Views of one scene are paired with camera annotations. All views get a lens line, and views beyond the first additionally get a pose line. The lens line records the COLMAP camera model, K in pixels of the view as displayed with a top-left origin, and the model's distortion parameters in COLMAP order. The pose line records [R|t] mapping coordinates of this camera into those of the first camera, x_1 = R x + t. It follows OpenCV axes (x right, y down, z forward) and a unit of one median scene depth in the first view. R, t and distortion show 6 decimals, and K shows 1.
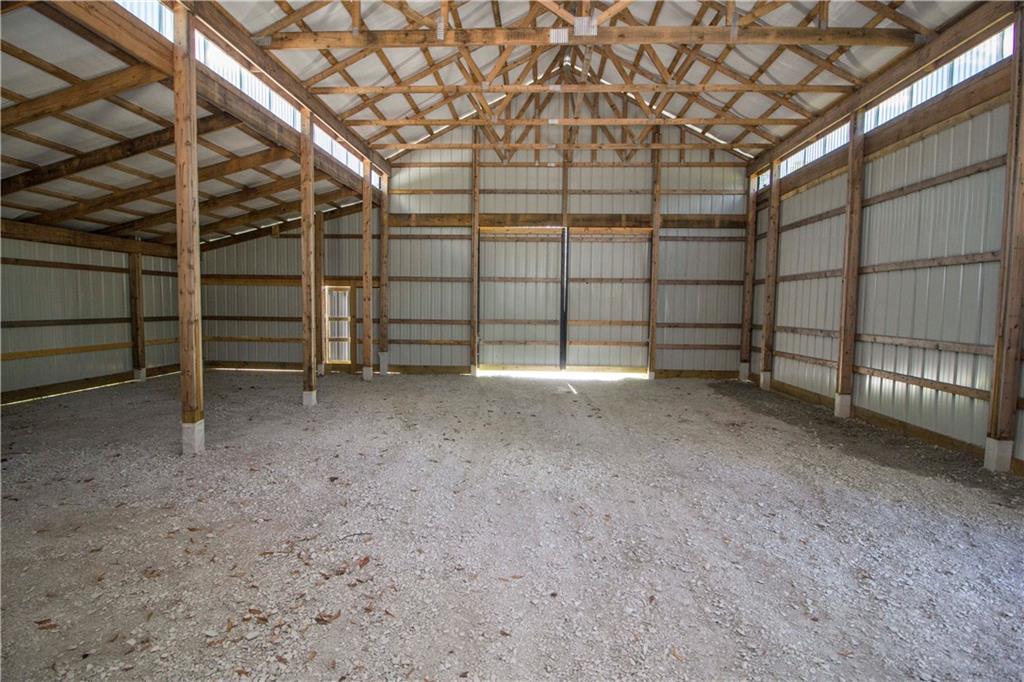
lens RADIAL K [[516.6, 0, 512.0], [0, 516.6, 341.0], [0, 0, 1]] dist [0.003454, -0.016296]
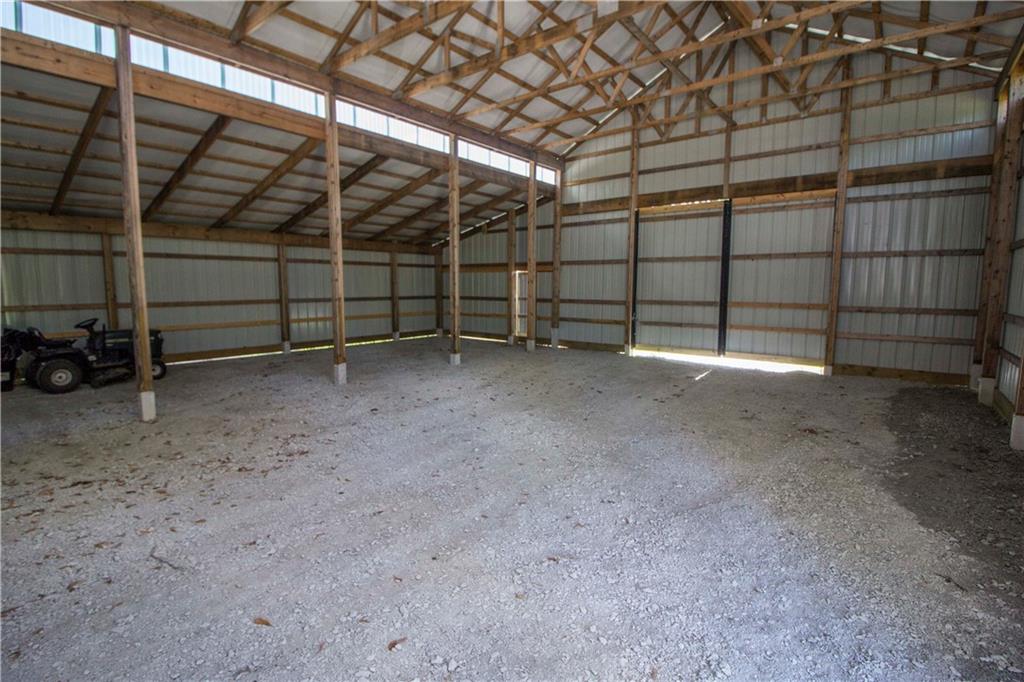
lens RADIAL K [[506.3, 0, 514.5], [0, 506.3, 350.4], [0, 0, 1]] dist [-0.001366, -0.012420]
pose [[0.794221, 0.068082, -0.603803, 0.363697], [-0.034010, 0.997126, 0.067695, -0.002549], [0.606677, -0.033229, 0.794254, 0.057276]]
